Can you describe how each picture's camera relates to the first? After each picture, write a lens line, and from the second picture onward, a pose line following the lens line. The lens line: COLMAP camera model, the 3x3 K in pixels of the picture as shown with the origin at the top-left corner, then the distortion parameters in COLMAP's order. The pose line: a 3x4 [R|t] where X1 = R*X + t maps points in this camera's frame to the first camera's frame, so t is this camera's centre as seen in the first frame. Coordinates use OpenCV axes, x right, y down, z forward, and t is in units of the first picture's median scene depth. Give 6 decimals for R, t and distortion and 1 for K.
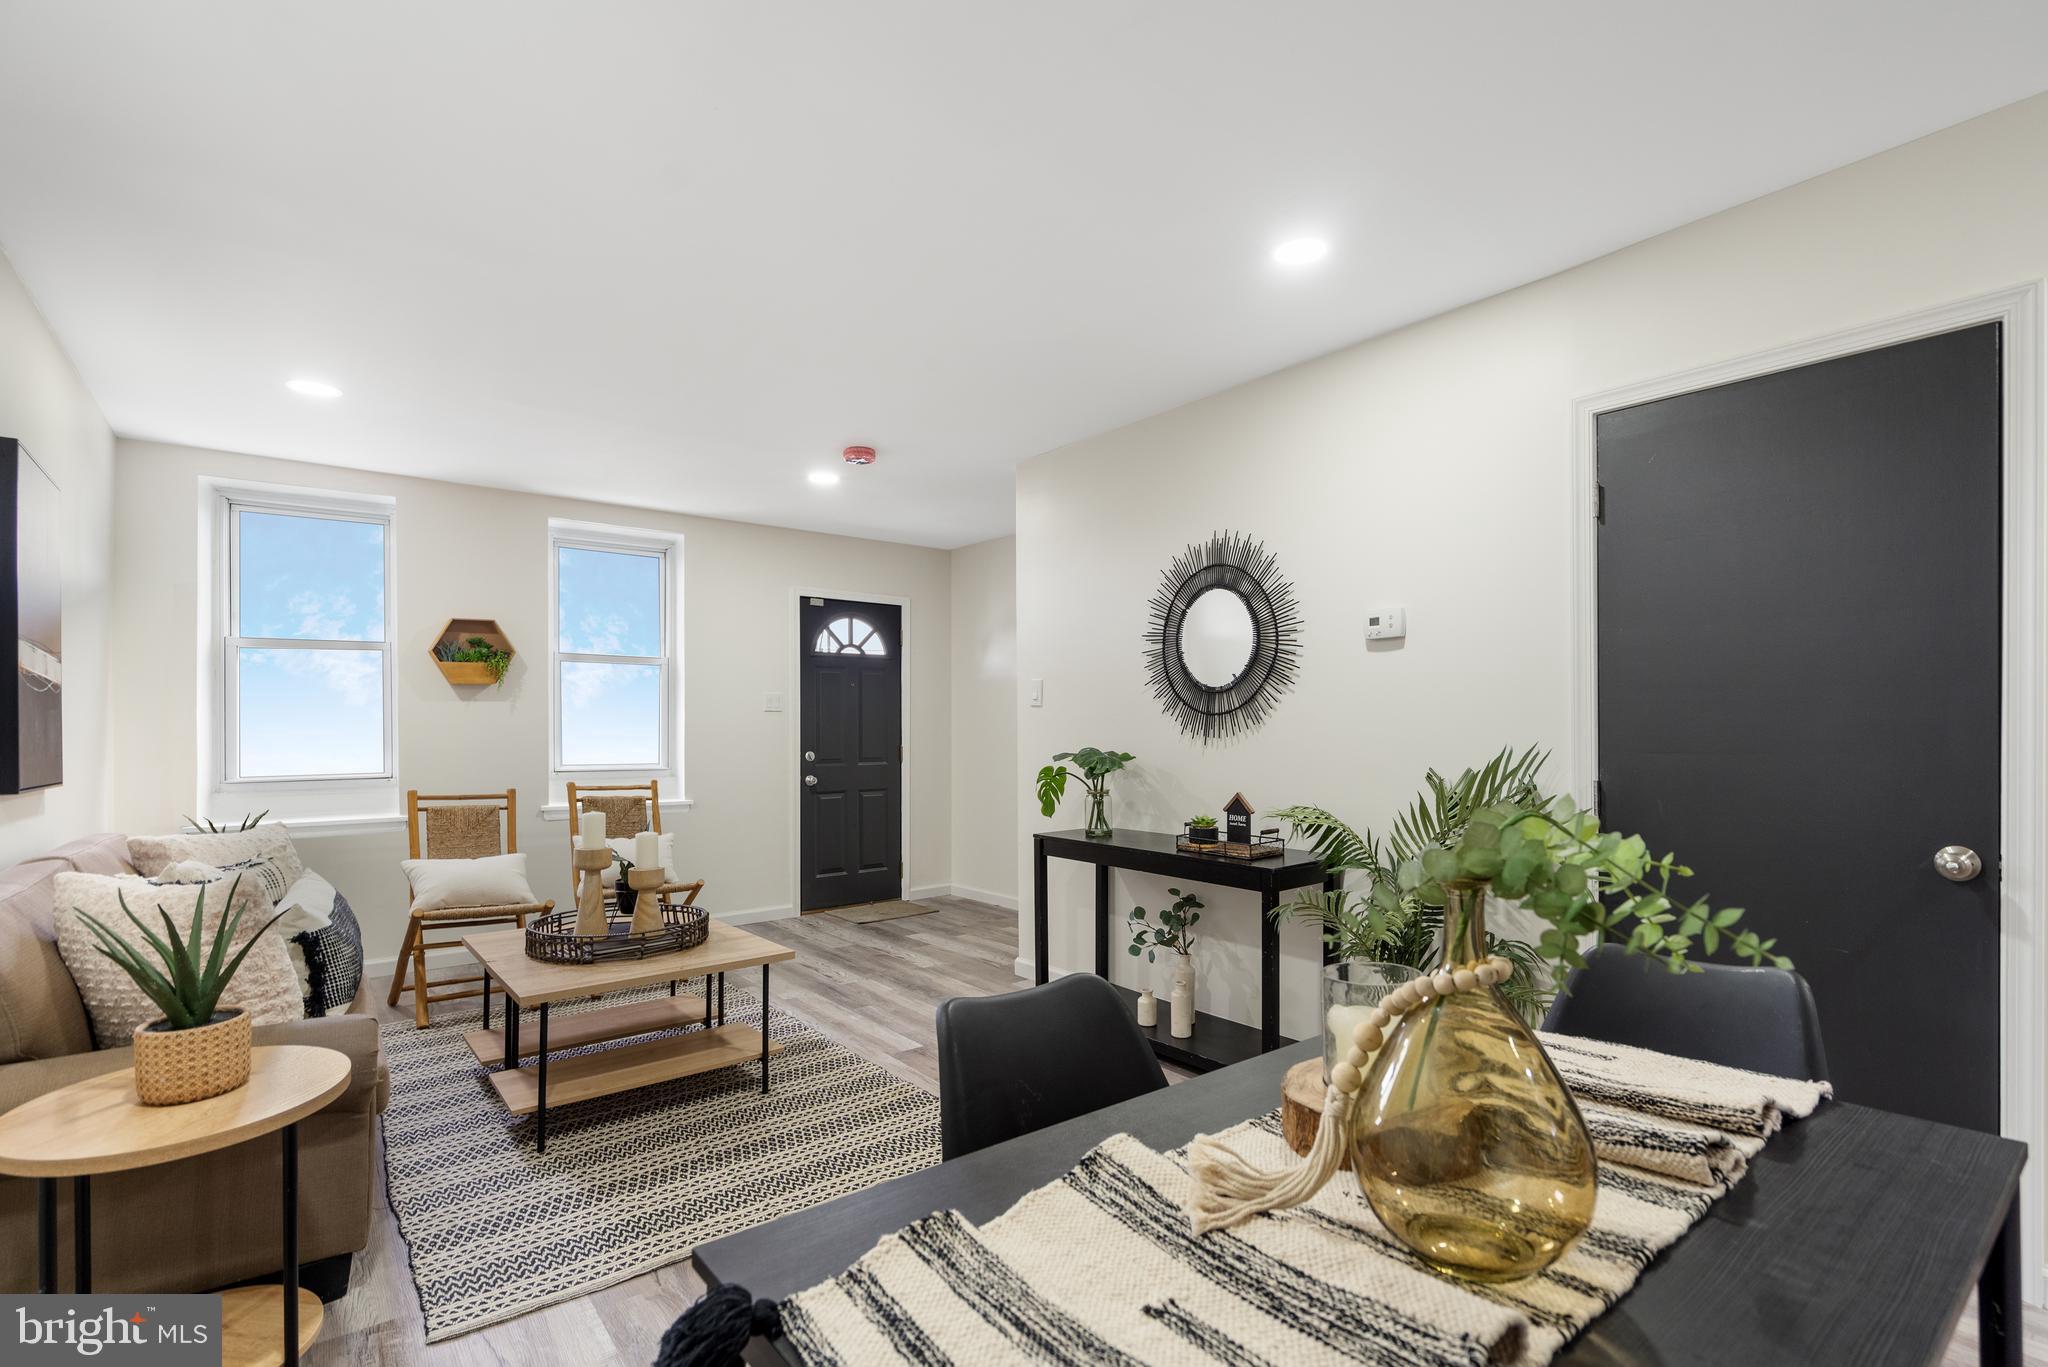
lens RADIAL K [[951.7, 0, 1024.2], [0, 951.7, 731.4], [0, 0, 1]] dist [-0.000019, 0.000003]
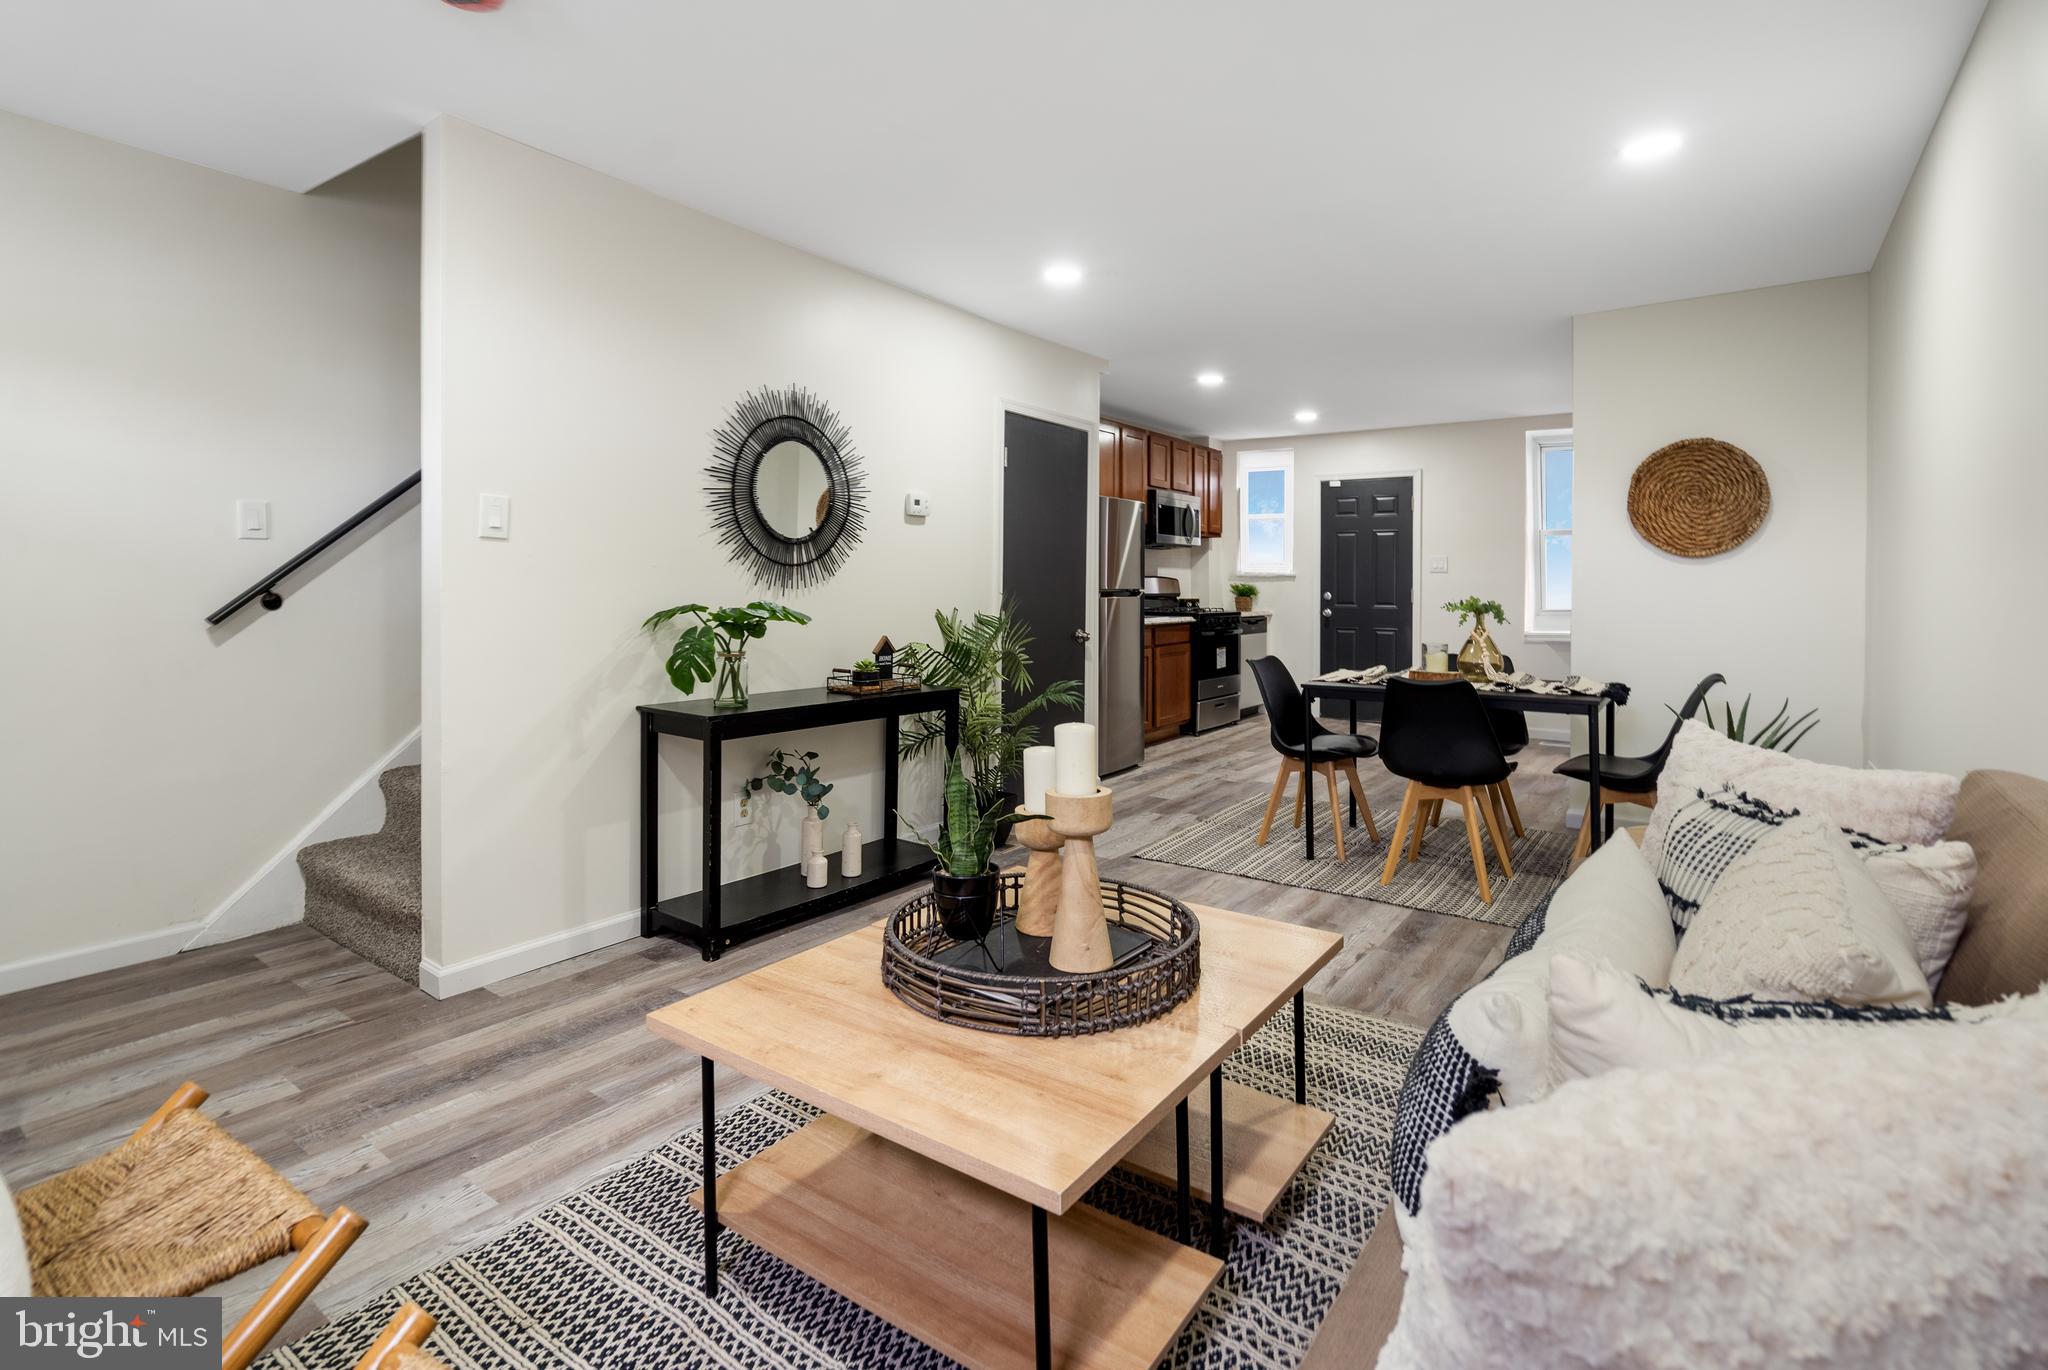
lens RADIAL K [[965.8, 0, 1028.5], [0, 965.8, 596.0], [0, 0, 1]] dist [-0.003725, -0.000364]
pose [[-0.275032, -0.002369, 0.961432, -0.869460], [0.002523, 0.999992, 0.003186, 0.012321], [-0.961432, 0.003302, -0.275023, 1.064078]]
